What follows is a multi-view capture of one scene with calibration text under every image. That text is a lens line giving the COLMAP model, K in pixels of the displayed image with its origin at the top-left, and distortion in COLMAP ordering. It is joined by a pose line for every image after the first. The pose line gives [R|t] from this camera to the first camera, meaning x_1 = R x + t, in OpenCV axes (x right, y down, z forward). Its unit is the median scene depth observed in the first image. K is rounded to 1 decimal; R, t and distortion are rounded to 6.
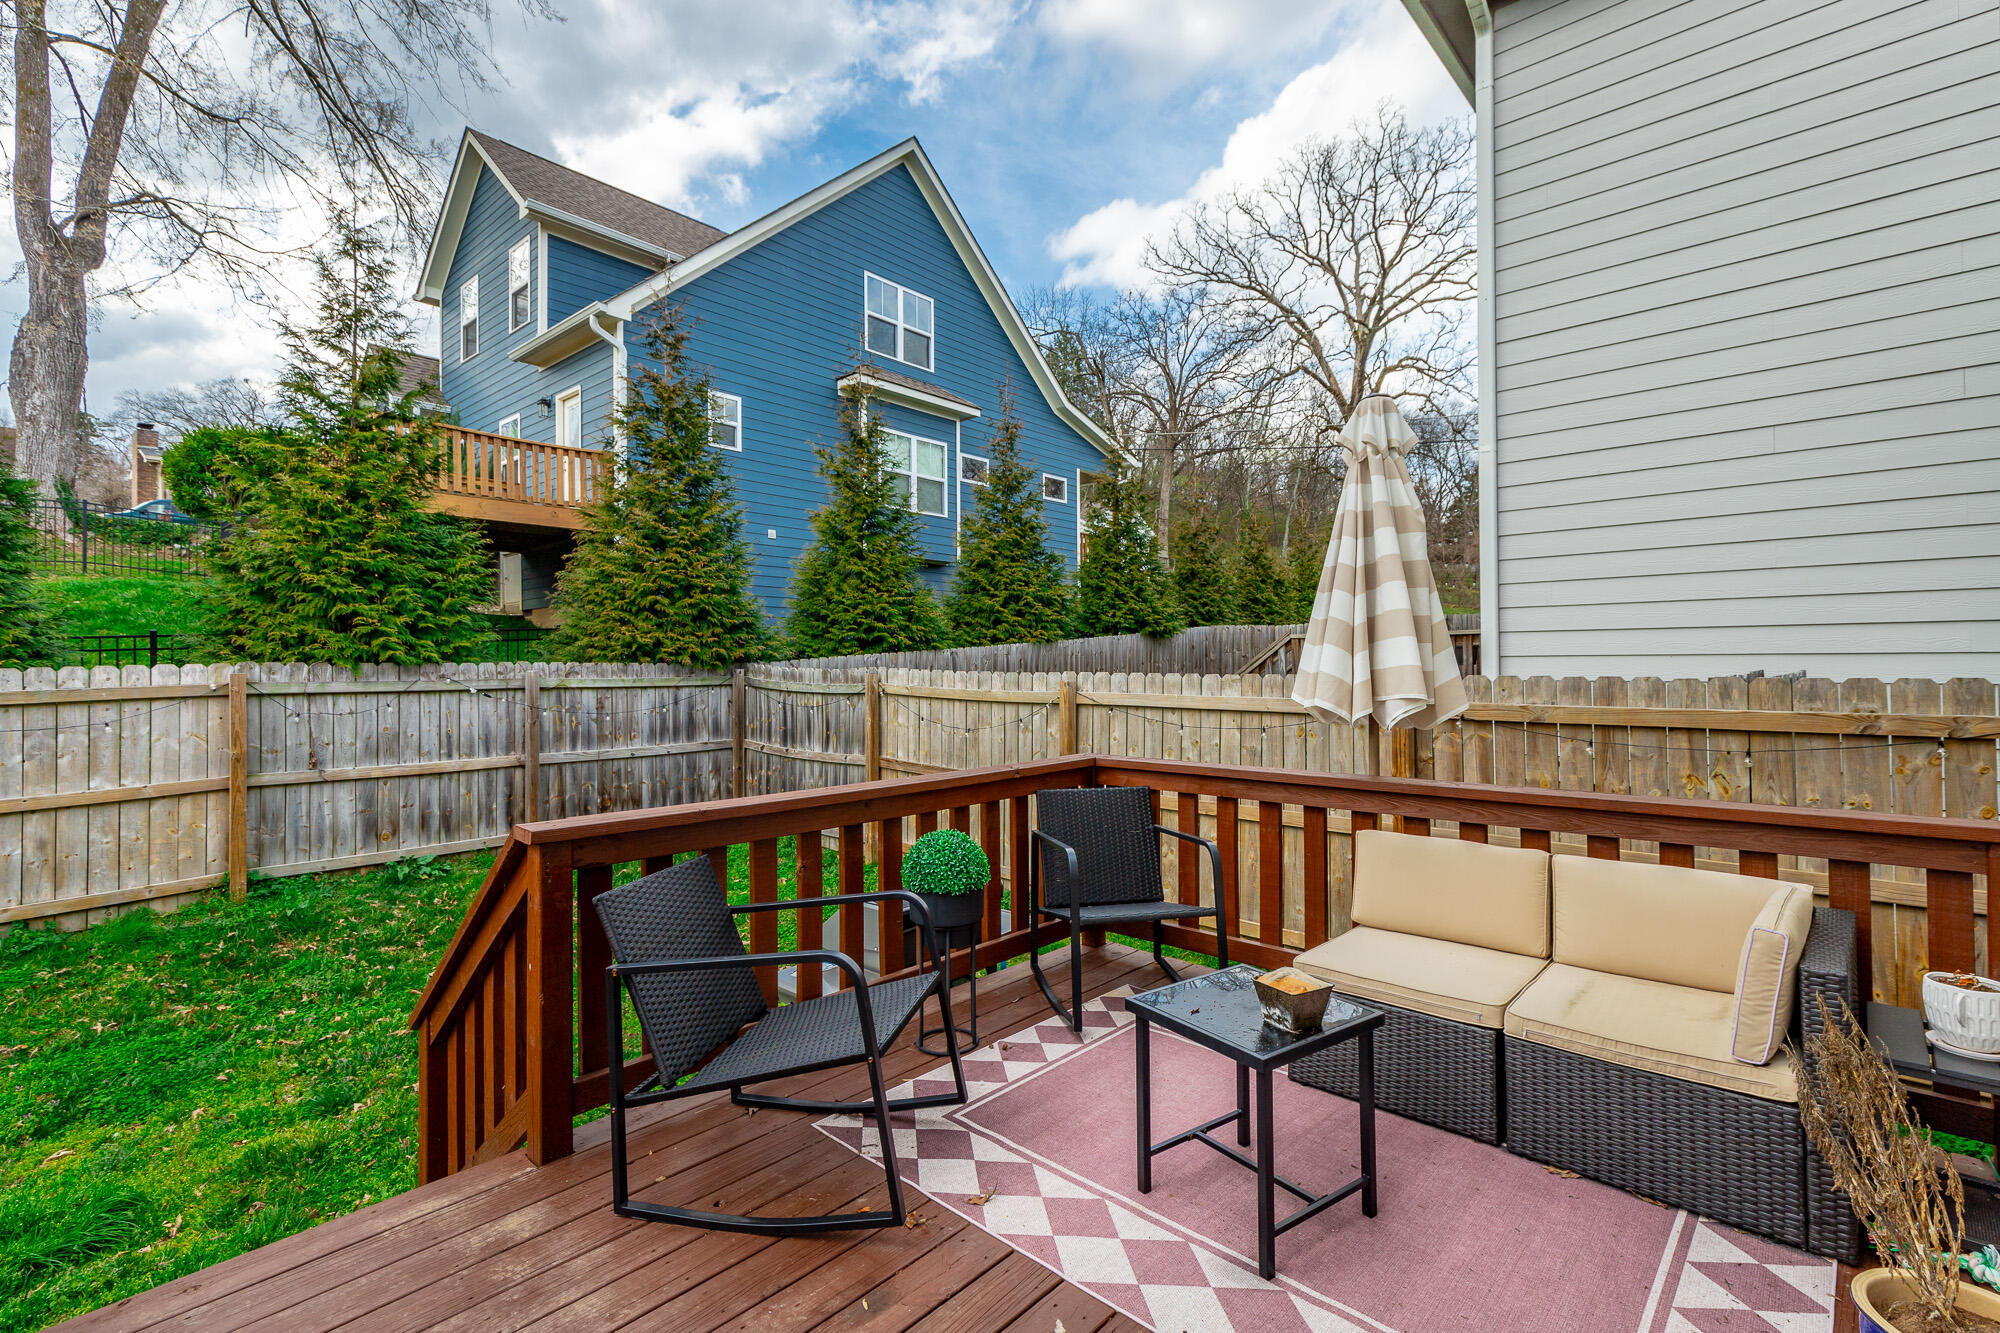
lens RADIAL K [[907.8, 0, 998.2], [0, 907.8, 656.7], [0, 0, 1]] dist [0.006627, -0.000032]
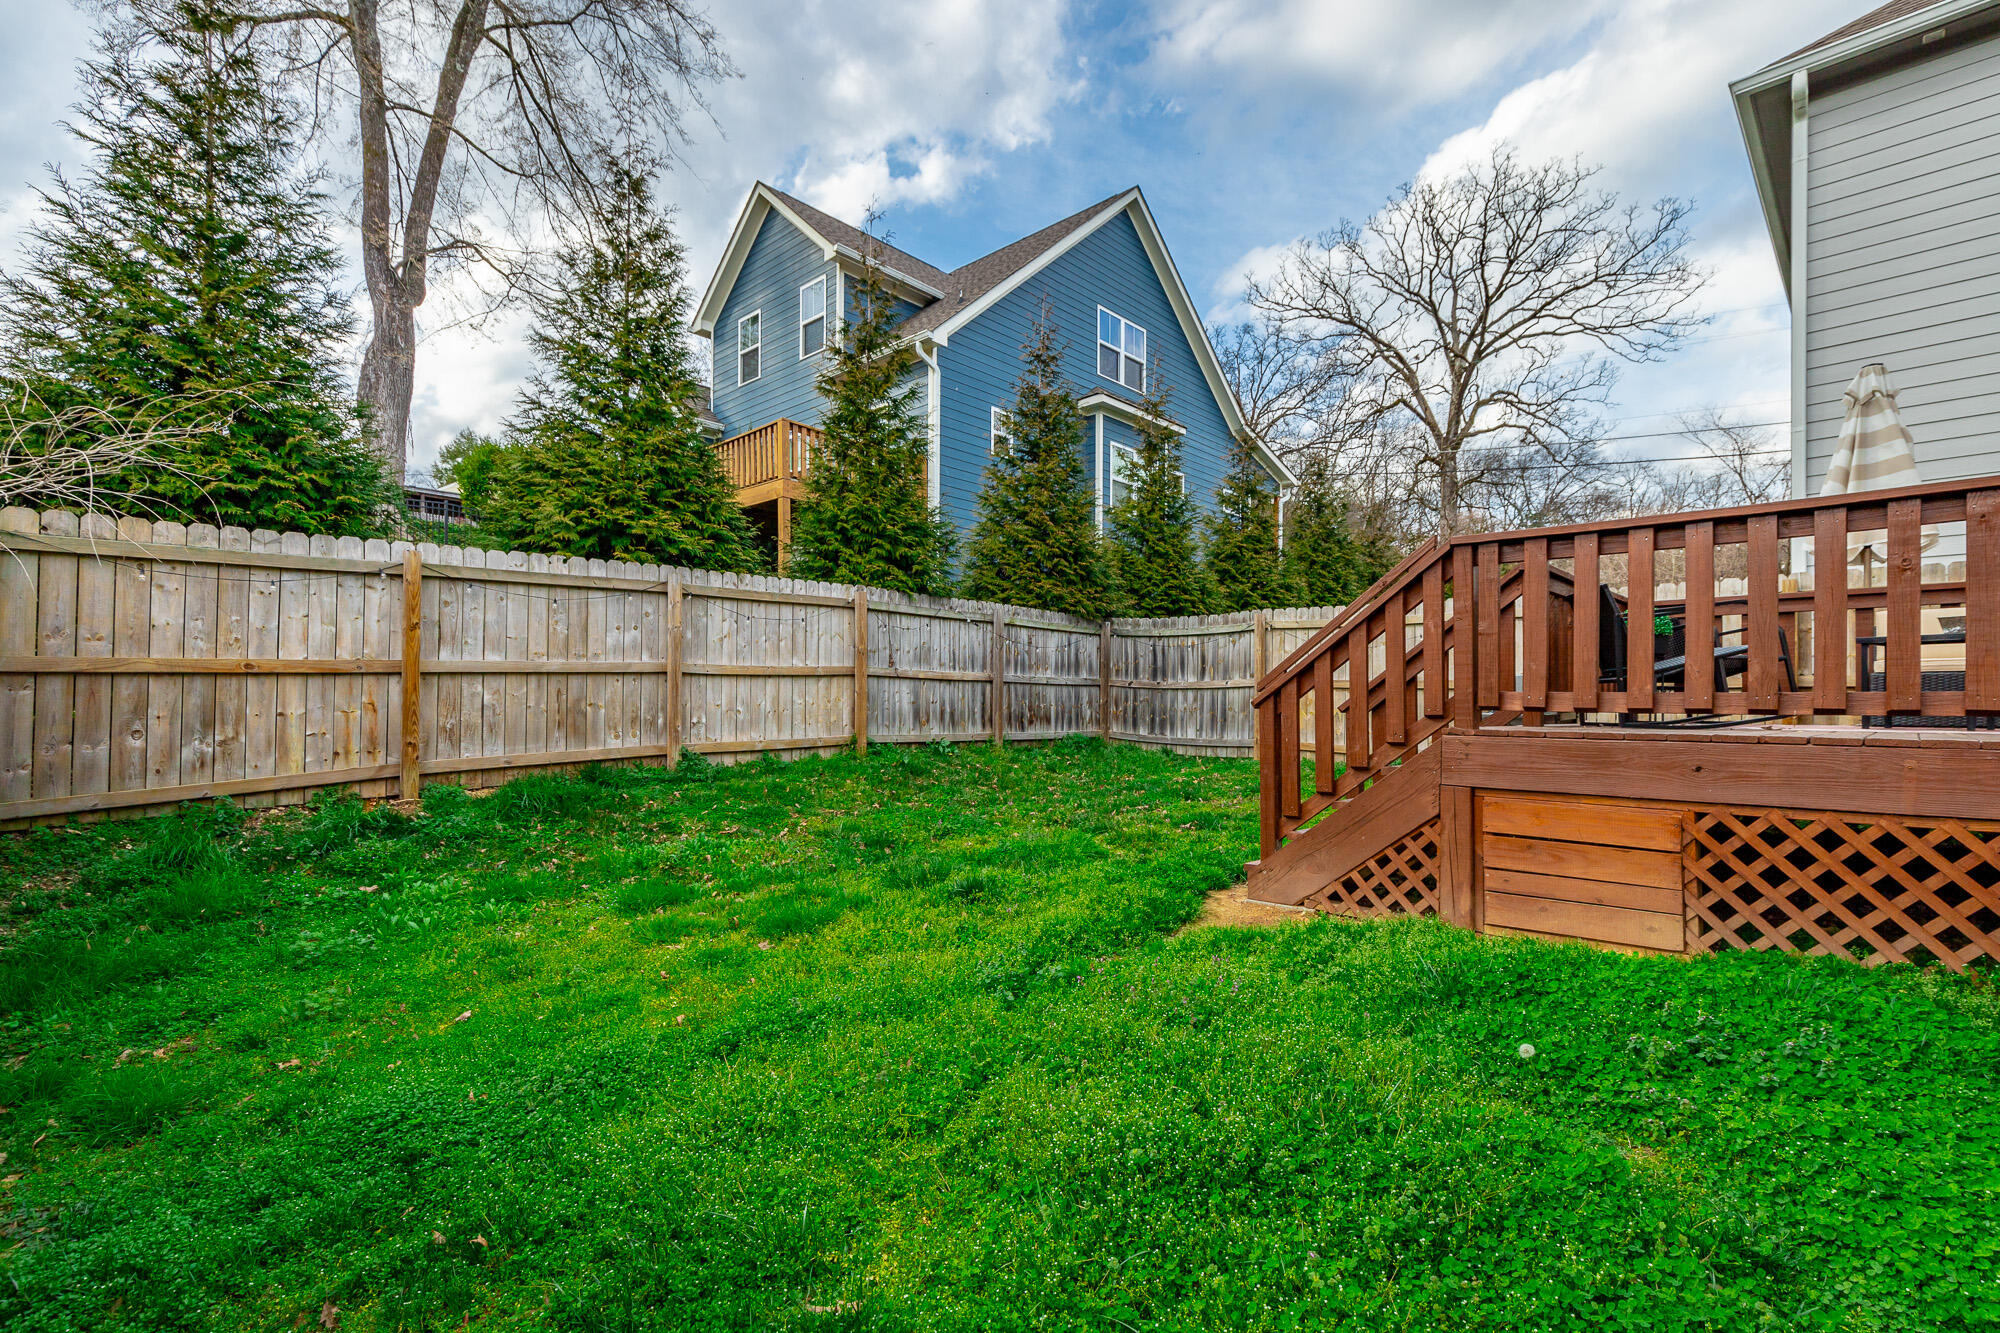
lens RADIAL K [[907.8, 0, 1013.4], [0, 907.8, 694.5], [0, 0, 1]] dist [0.006627, -0.000032]
pose [[0.999325, 0.012923, -0.034378, -0.210292], [-0.012933, 0.999916, -0.000078, 0.065518], [0.034374, 0.000523, 0.999409, -0.141735]]
